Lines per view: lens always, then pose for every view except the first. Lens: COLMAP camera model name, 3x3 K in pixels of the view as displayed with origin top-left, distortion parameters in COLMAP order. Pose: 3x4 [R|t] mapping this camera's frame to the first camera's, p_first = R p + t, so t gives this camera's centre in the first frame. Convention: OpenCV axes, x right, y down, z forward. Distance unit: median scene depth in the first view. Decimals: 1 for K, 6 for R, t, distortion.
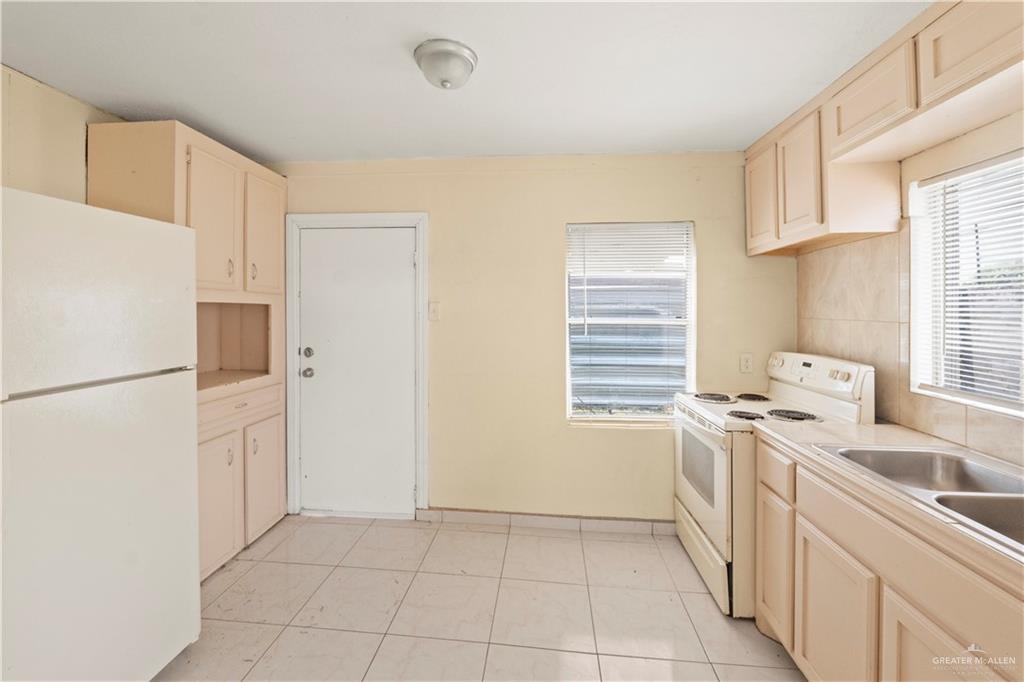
lens RADIAL K [[429.7, 0, 509.2], [0, 429.7, 310.7], [0, 0, 1]] dist [-0.002022, -0.000165]
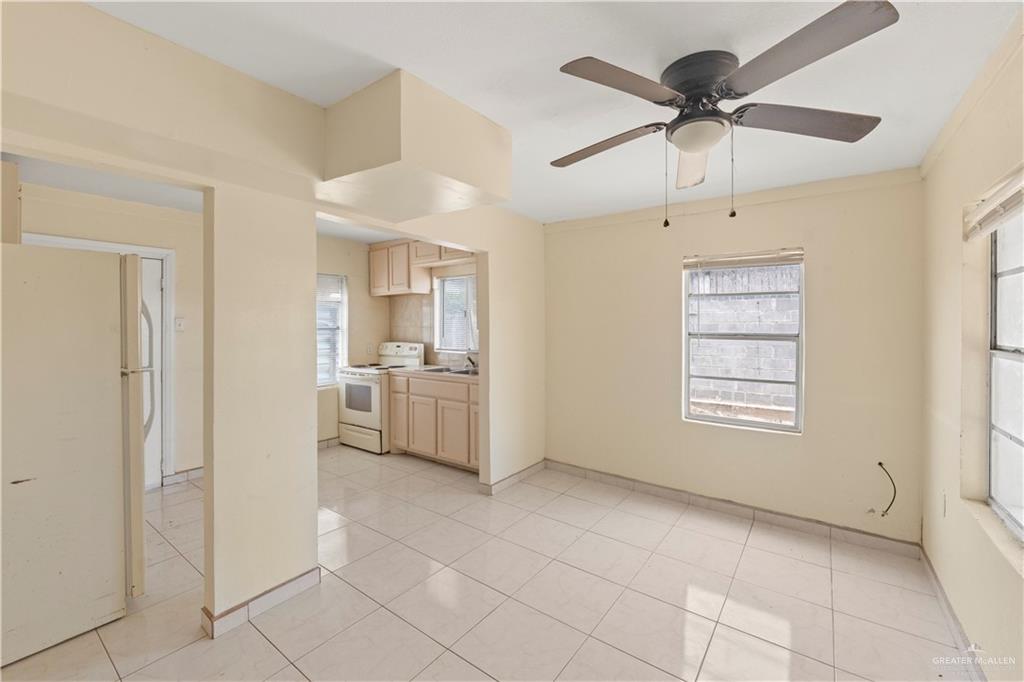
lens RADIAL K [[429.7, 0, 509.2], [0, 429.7, 310.7], [0, 0, 1]] dist [-0.002022, -0.000165]
pose [[0.517337, 0.020196, 0.855543, -1.083799], [0.005918, 0.999613, -0.027176, 0.000574], [-0.855761, 0.019122, 0.517017, -0.782034]]
